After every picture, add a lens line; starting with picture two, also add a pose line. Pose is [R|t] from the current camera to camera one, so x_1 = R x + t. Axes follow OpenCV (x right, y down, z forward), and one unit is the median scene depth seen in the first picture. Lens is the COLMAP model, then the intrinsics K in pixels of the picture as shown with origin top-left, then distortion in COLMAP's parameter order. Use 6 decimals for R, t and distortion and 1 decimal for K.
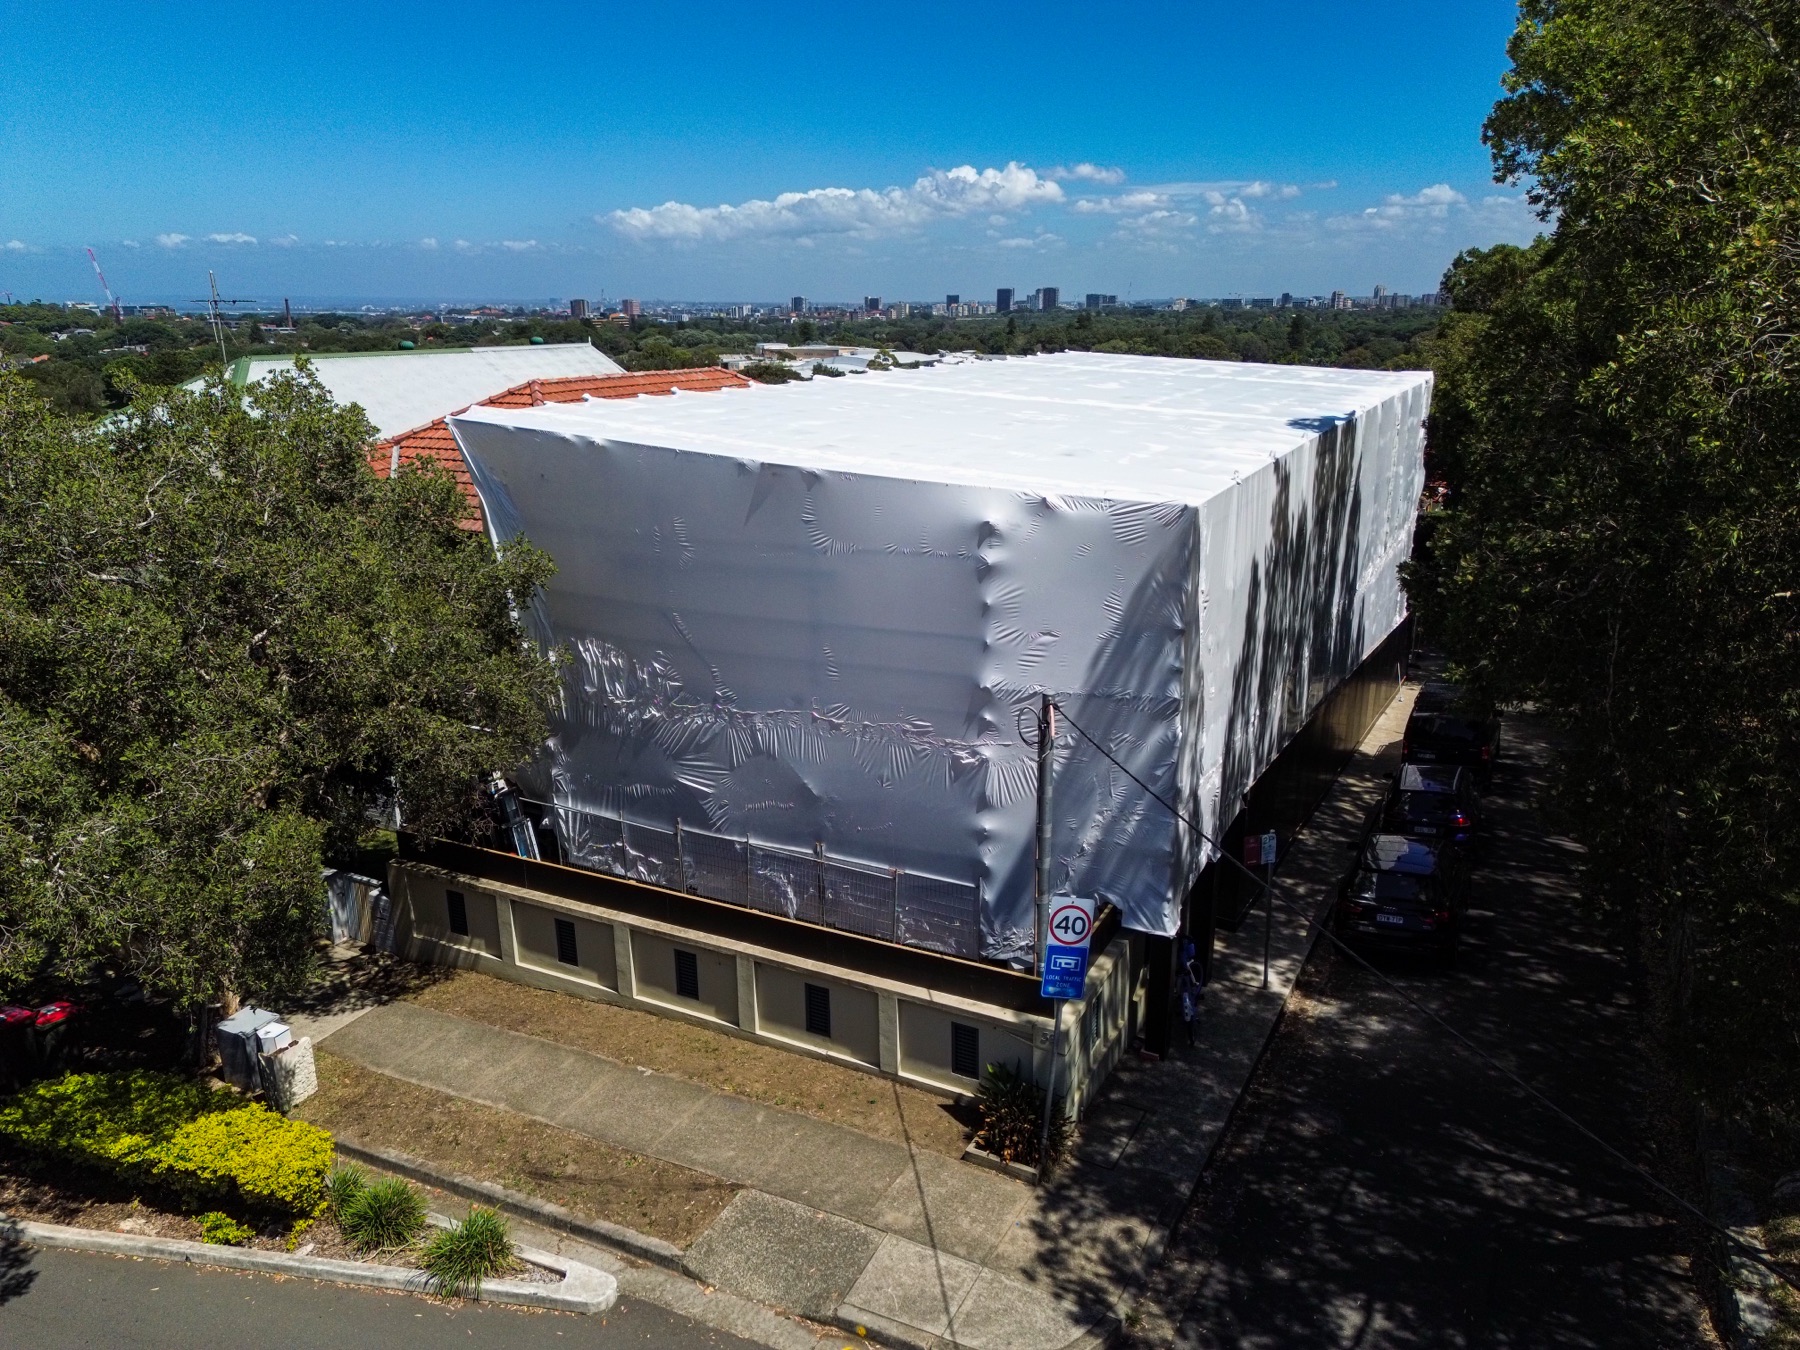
lens RADIAL K [[1275.3, 0, 900.0], [0, 1275.3, 667.2], [0, 0, 1]] dist [0.031701, -0.001607]
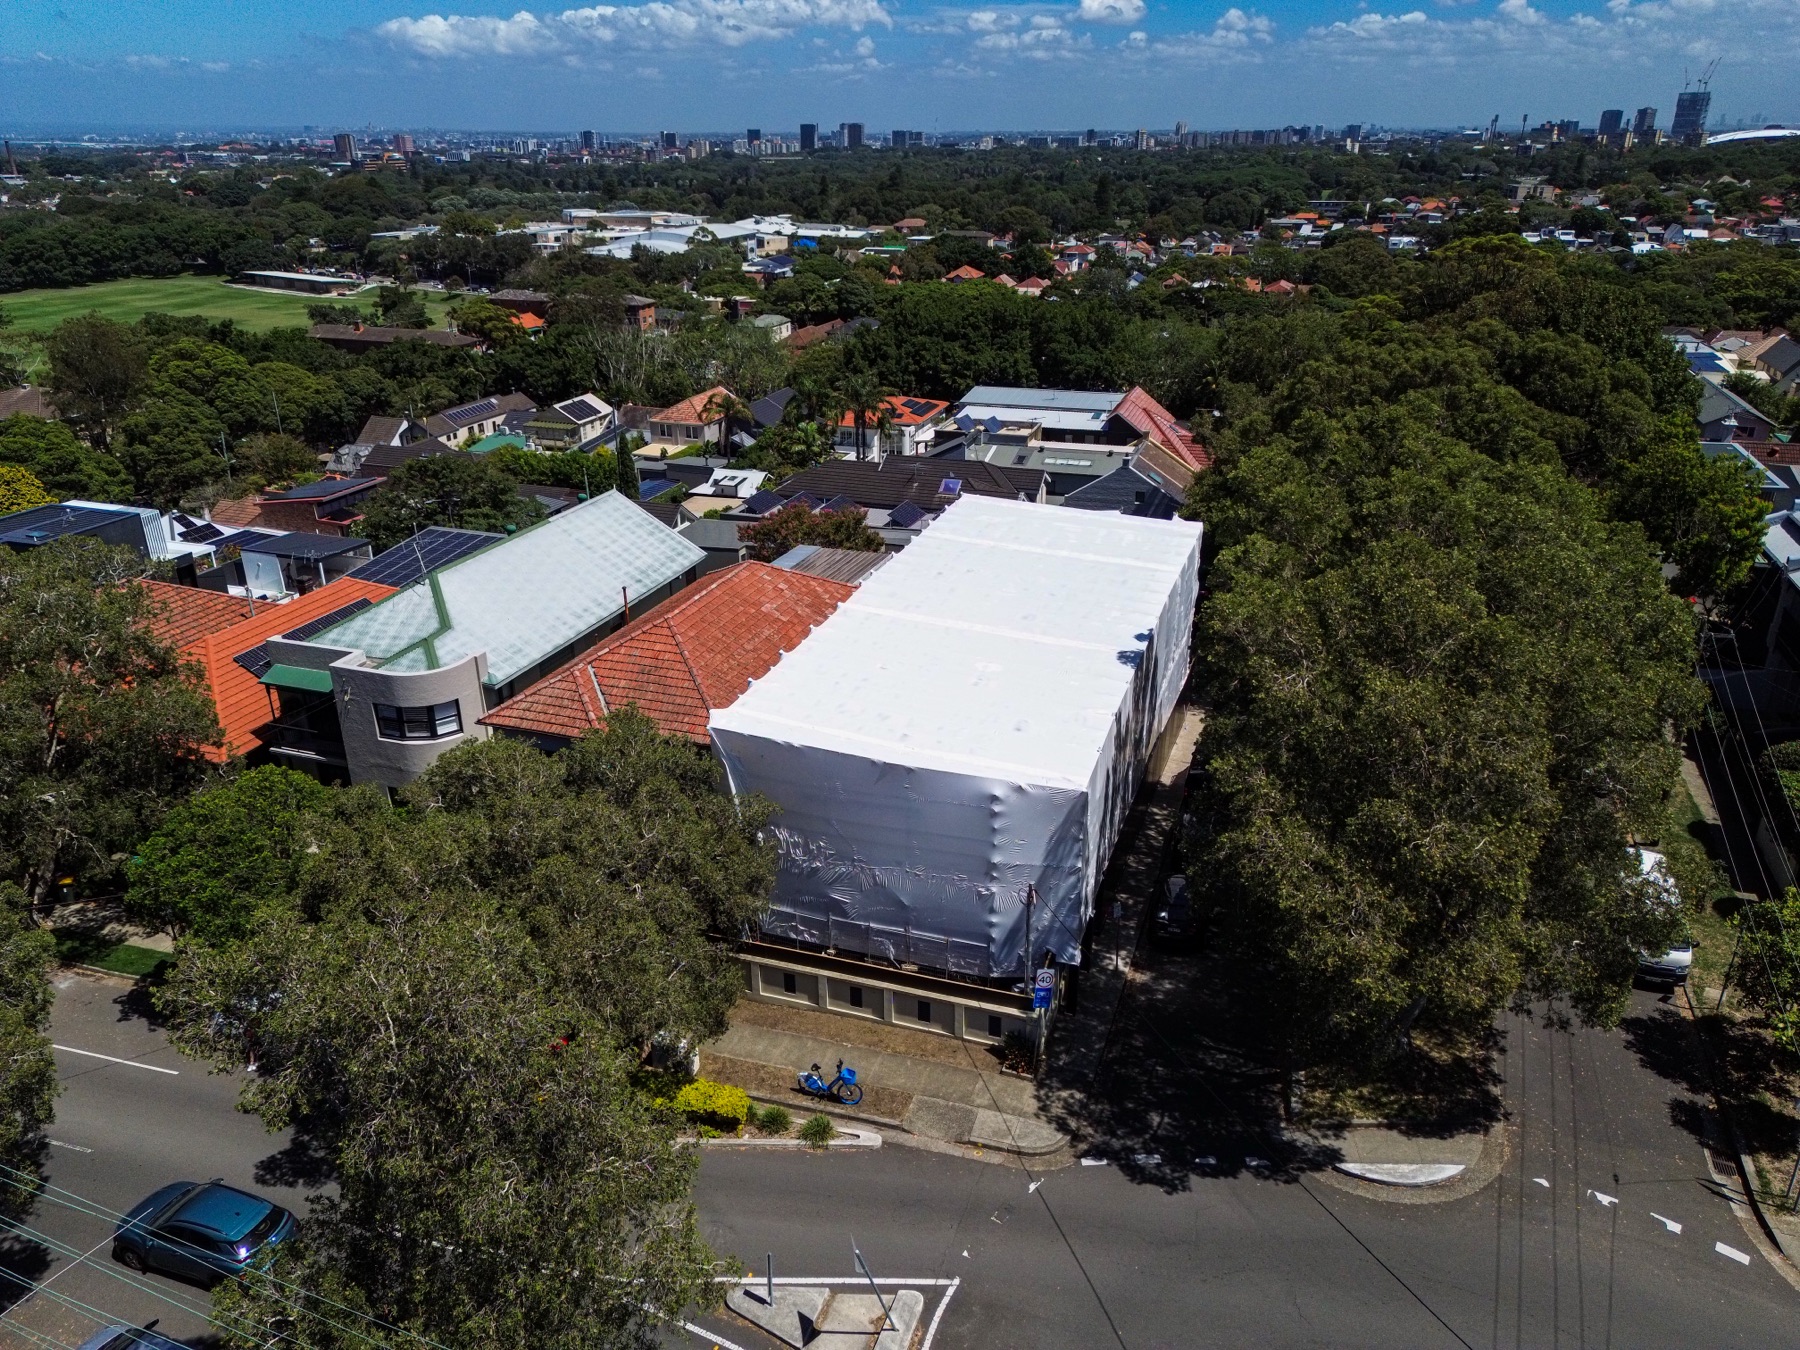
lens RADIAL K [[1266.1, 0, 906.5], [0, 1266.1, 666.3], [0, 0, 1]] dist [0.059679, -0.053473]
pose [[0.988923, -0.053838, 0.138325, -0.366825], [0.037881, 0.992585, 0.115503, -0.579796], [-0.143518, -0.108984, 0.983629, -1.094699]]
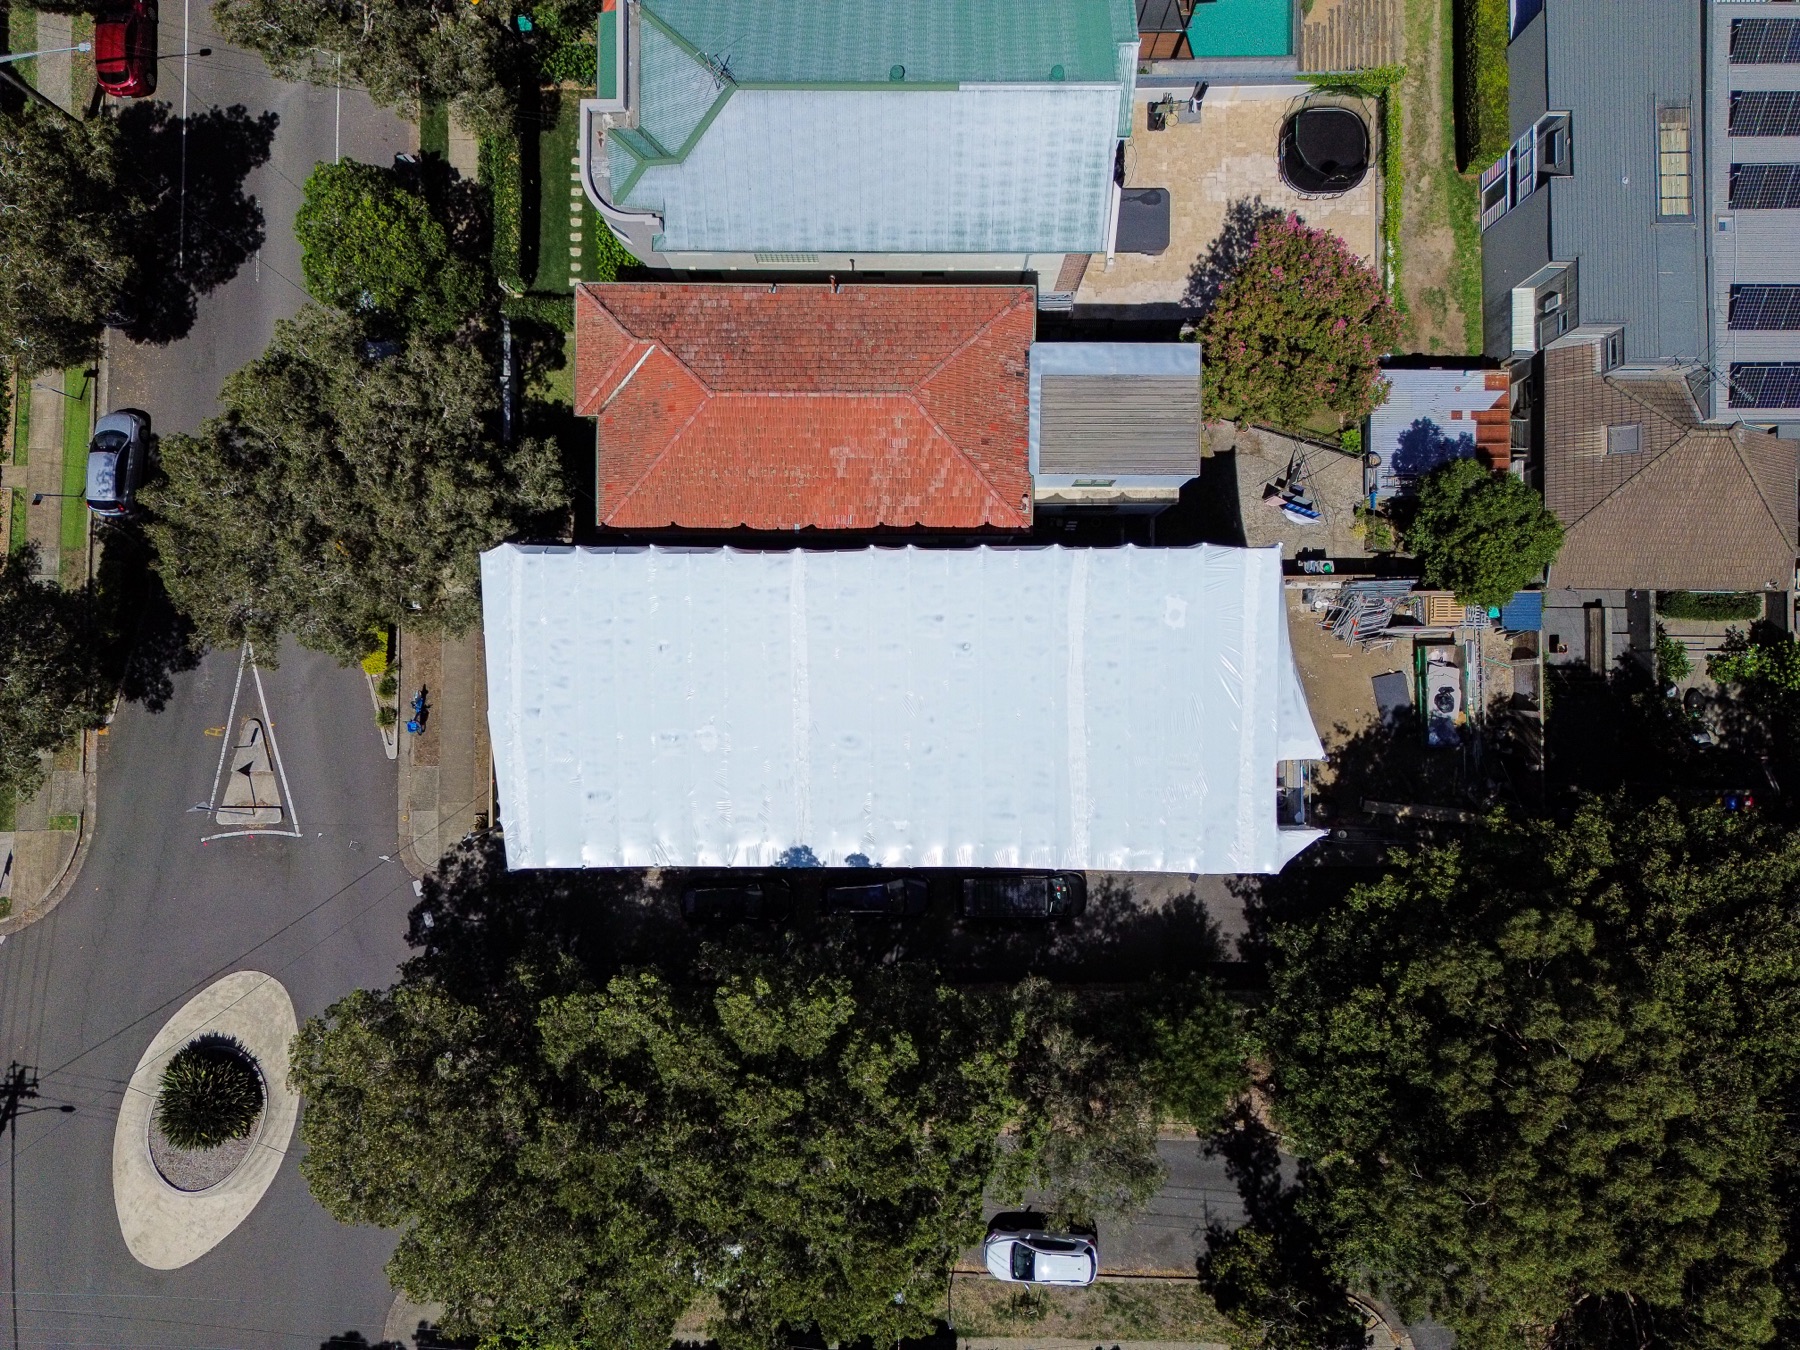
lens RADIAL K [[1266.1, 0, 906.5], [0, 1266.1, 666.3], [0, 0, 1]] dist [0.059679, -0.053473]
pose [[0.455616, 0.889974, -0.018984, 0.259355], [-0.239152, 0.142919, 0.960406, -2.974758], [0.857450, -0.433036, 0.277955, 1.077904]]
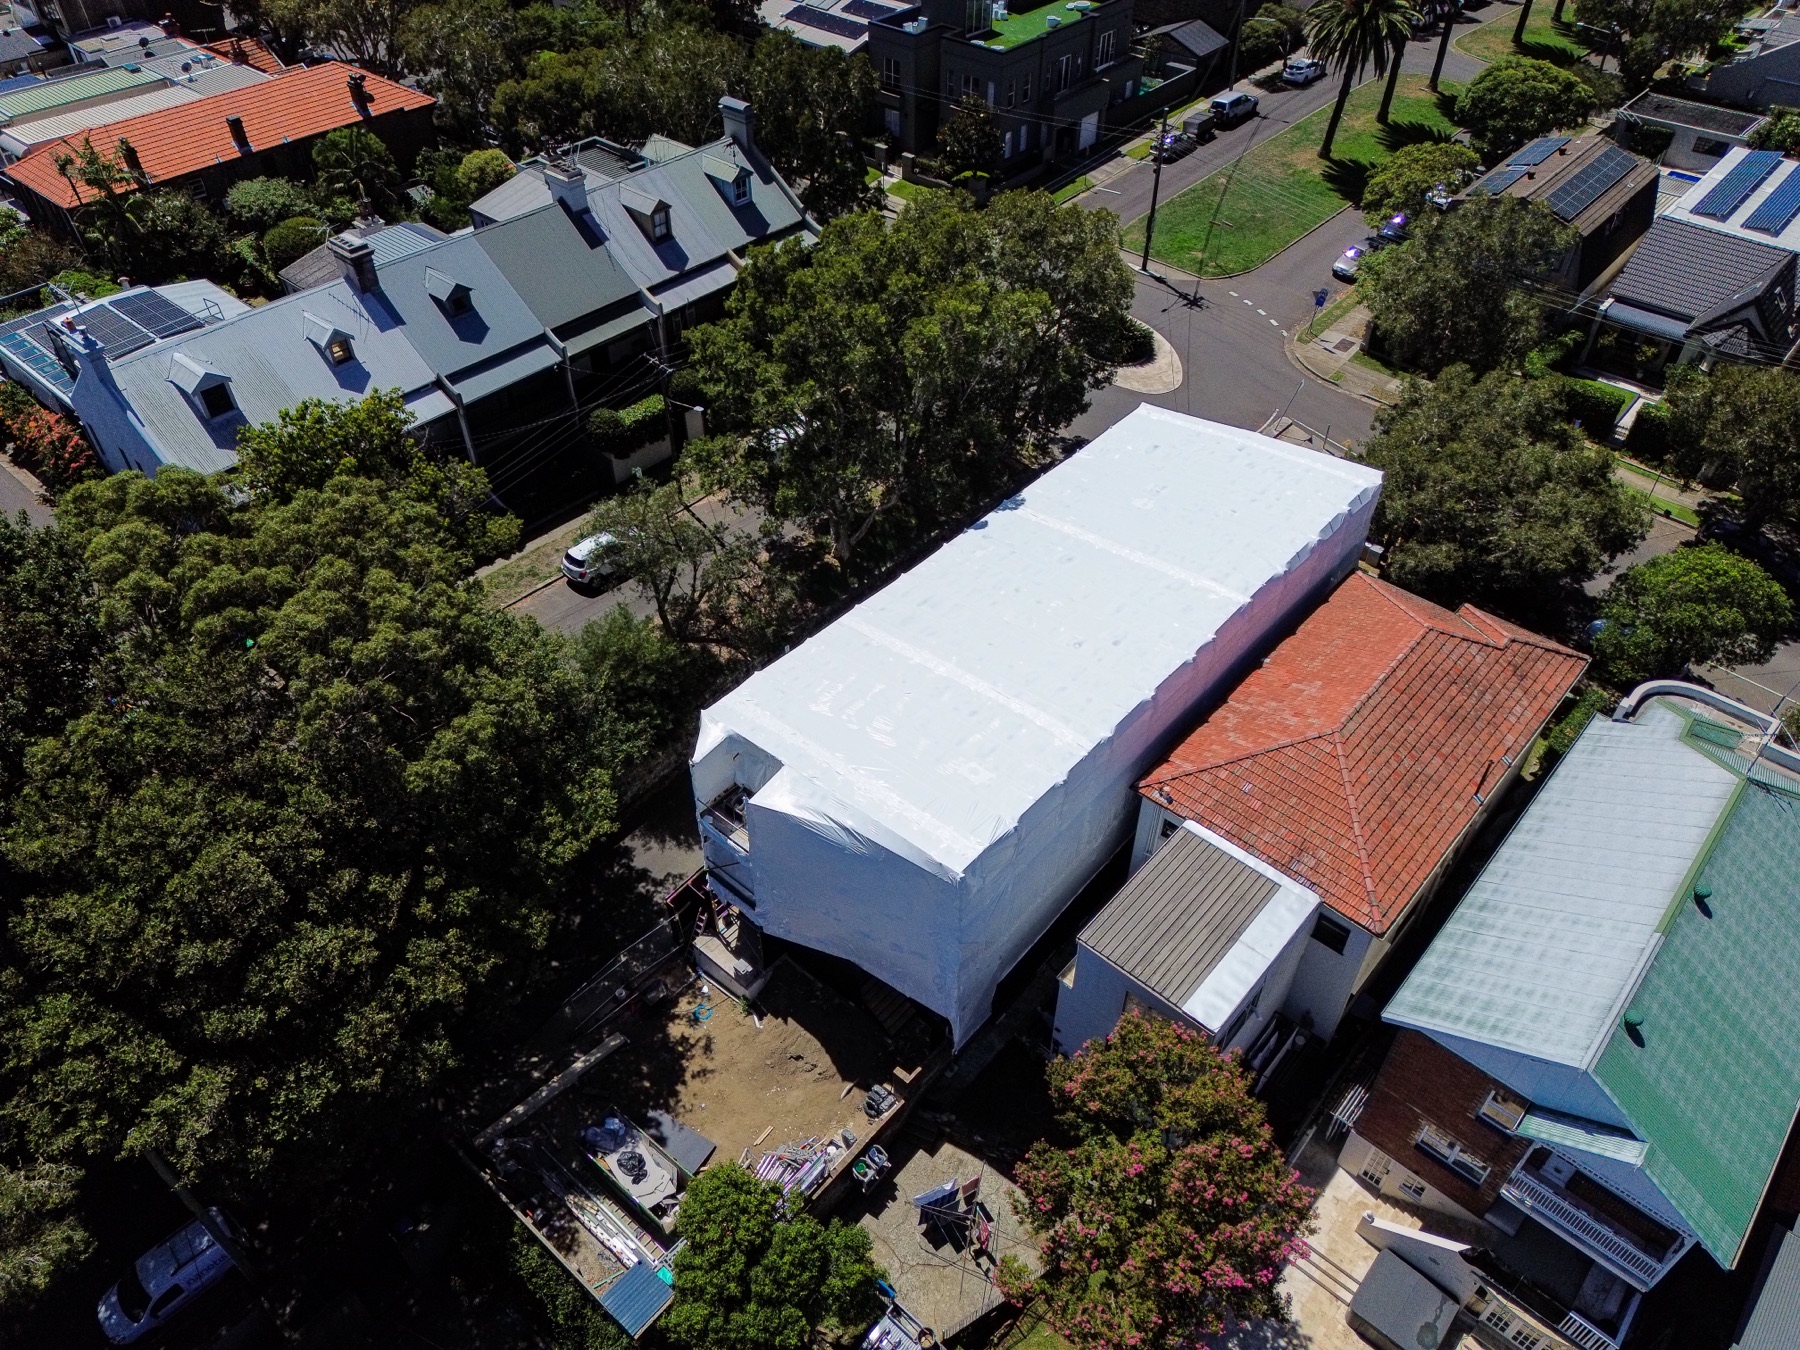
lens RADIAL K [[1266.1, 0, 906.5], [0, 1266.1, 666.3], [0, 0, 1]] dist [0.059679, -0.053473]
pose [[-0.968066, -0.160855, 0.192288, 0.054931], [0.083799, 0.515270, 0.852921, -2.766760], [-0.236277, 0.841797, -0.485335, 3.383836]]
